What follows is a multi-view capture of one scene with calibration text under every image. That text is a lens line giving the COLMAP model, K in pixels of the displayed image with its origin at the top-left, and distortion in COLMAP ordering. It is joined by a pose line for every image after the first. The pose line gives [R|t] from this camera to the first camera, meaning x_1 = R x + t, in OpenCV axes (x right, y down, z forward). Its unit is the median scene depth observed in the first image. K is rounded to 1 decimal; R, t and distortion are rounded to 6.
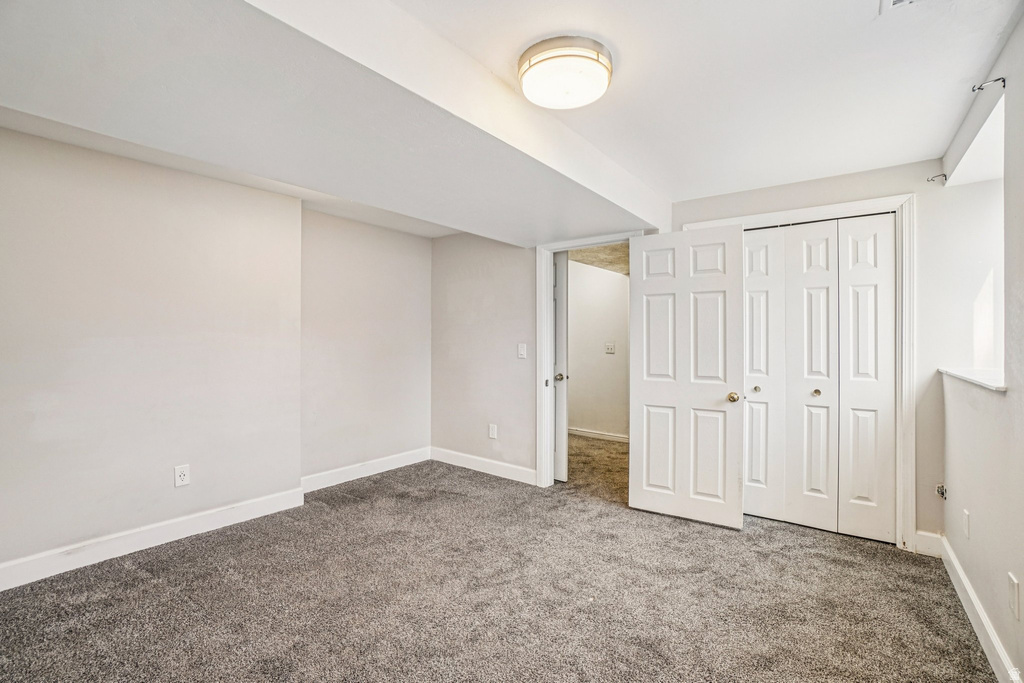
lens RADIAL K [[452.3, 0, 505.8], [0, 452.3, 338.1], [0, 0, 1]] dist [-0.059209, 0.023792]
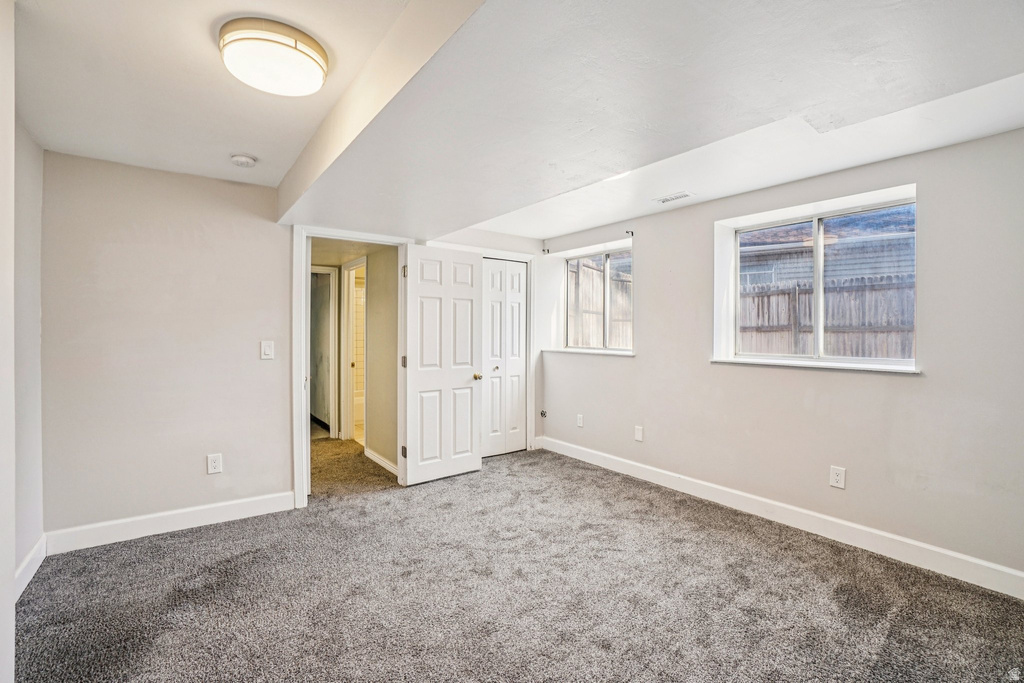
lens RADIAL K [[452.3, 0, 505.8], [0, 452.3, 338.1], [0, 0, 1]] dist [-0.059209, 0.023792]
pose [[0.286040, -0.013869, 0.958117, -0.837634], [-0.004187, 0.999868, 0.015724, -0.009460], [-0.958208, -0.008509, 0.285944, 0.523963]]
